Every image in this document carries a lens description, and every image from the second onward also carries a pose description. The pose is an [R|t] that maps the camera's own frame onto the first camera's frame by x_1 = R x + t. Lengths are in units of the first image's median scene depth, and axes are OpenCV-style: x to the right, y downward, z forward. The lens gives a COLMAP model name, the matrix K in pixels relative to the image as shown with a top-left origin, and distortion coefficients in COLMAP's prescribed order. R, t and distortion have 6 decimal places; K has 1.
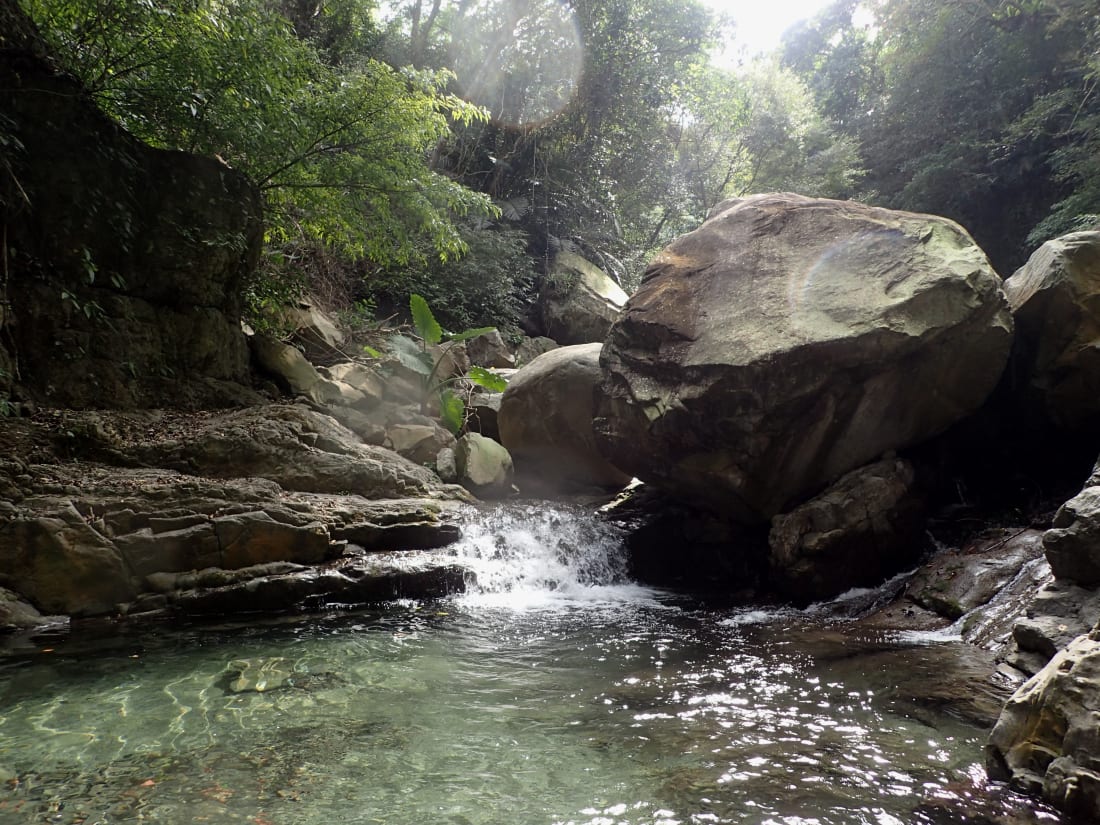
lens RADIAL K [[800.8, 0, 554.4], [0, 800.8, 416.3], [0, 0, 1]] dist [0.001108, -0.001294]
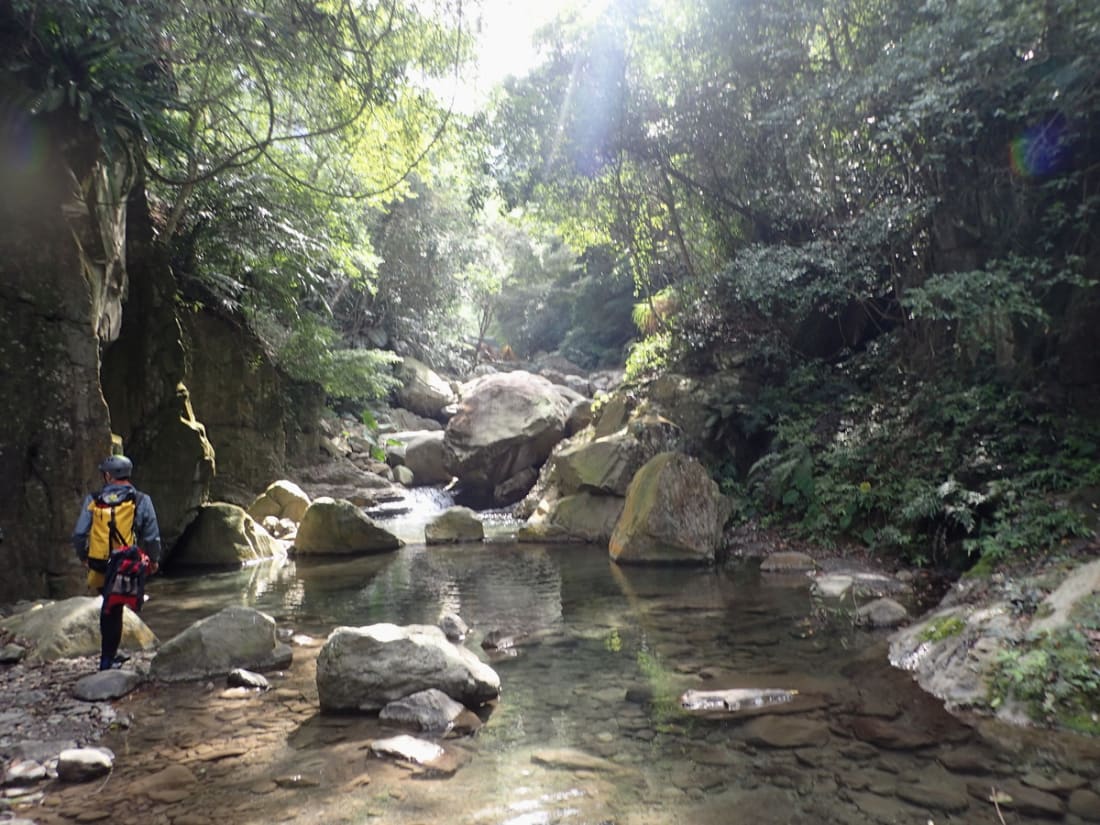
lens RADIAL K [[800.8, 0, 554.4], [0, 800.8, 416.3], [0, 0, 1]] dist [0.001108, -0.001294]
pose [[0.966058, -0.039608, 0.255269, -0.358599], [0.037155, 0.999205, 0.014426, -0.221513], [-0.255638, -0.004452, 0.966762, -2.417228]]
